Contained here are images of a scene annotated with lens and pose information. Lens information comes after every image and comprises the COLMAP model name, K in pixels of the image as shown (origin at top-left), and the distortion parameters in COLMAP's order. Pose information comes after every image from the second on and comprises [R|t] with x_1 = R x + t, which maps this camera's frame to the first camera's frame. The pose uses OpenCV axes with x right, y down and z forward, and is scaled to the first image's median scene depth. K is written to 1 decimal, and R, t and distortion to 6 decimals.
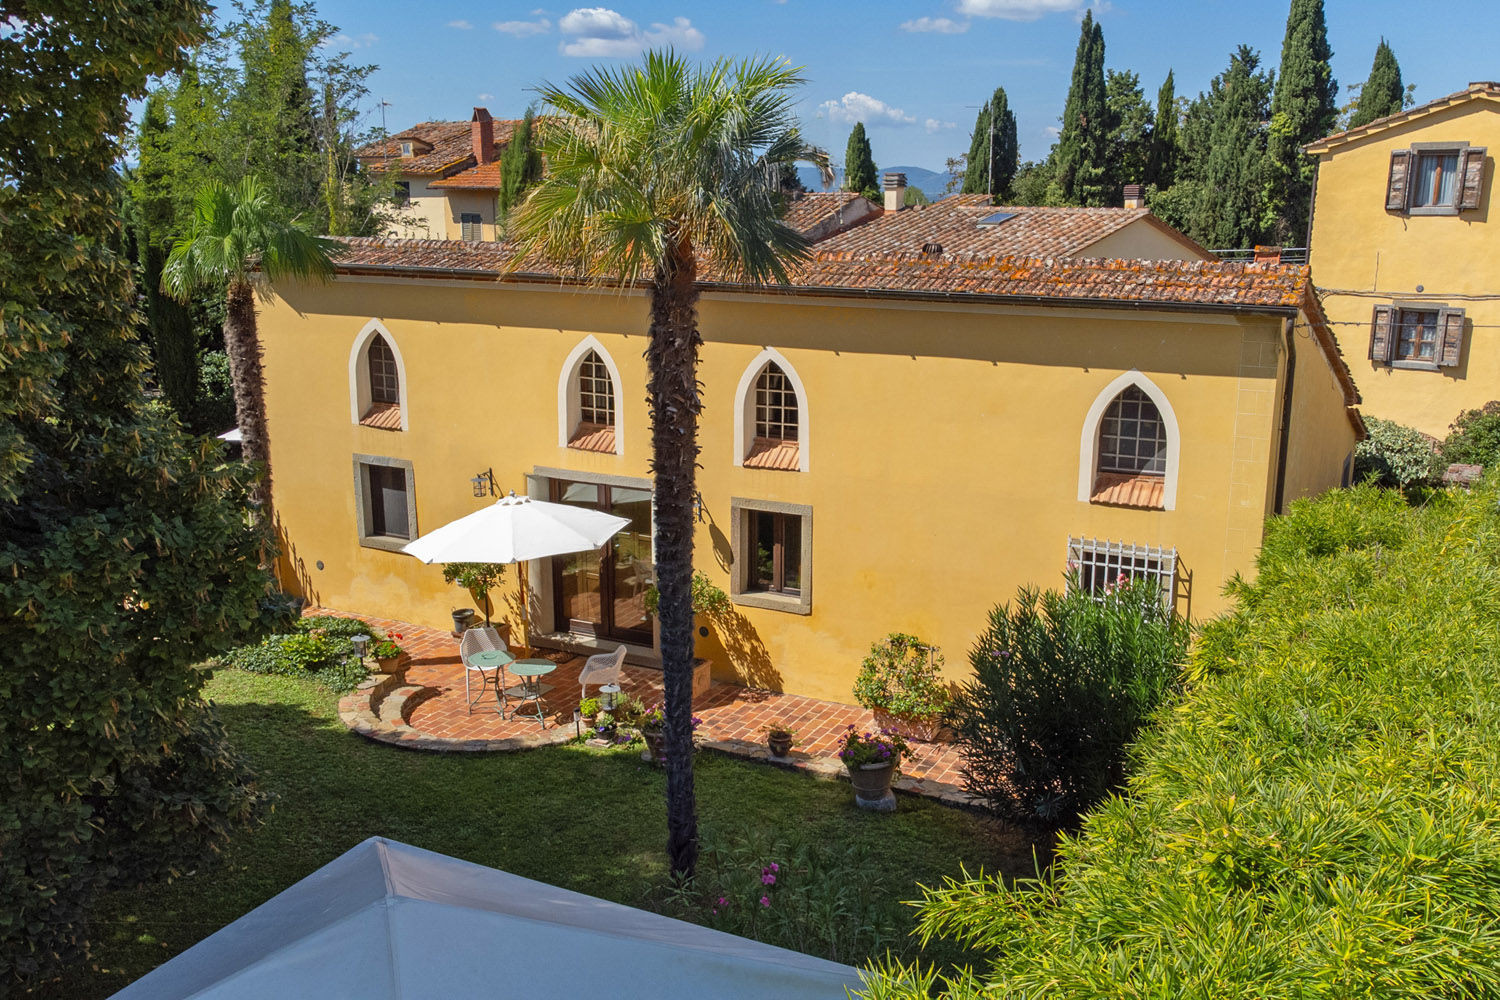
lens RADIAL K [[1364.6, 0, 750.0], [0, 1364.6, 500.0], [0, 0, 1]] dist [0.090564, 0.004461]
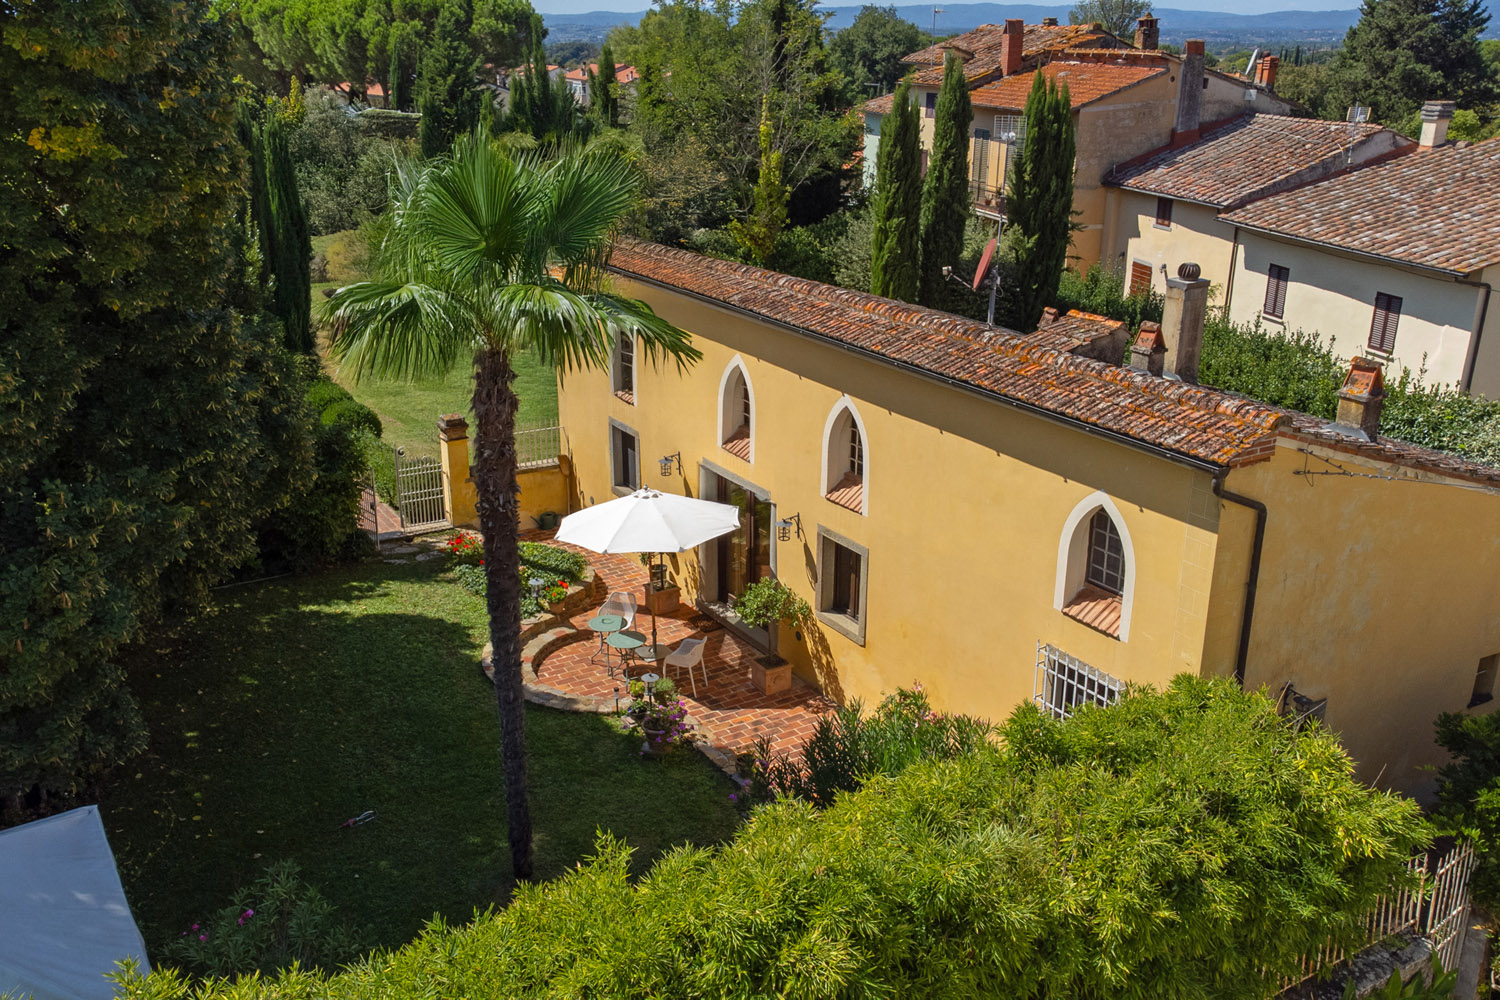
lens RADIAL K [[1364.6, 0, 750.0], [0, 1364.6, 500.0], [0, 0, 1]] dist [0.090564, 0.004461]
pose [[0.855785, 0.173723, -0.487291, 0.456822], [-0.113485, 0.982029, 0.150798, -0.174841], [0.504731, -0.073750, 0.860121, 0.046835]]
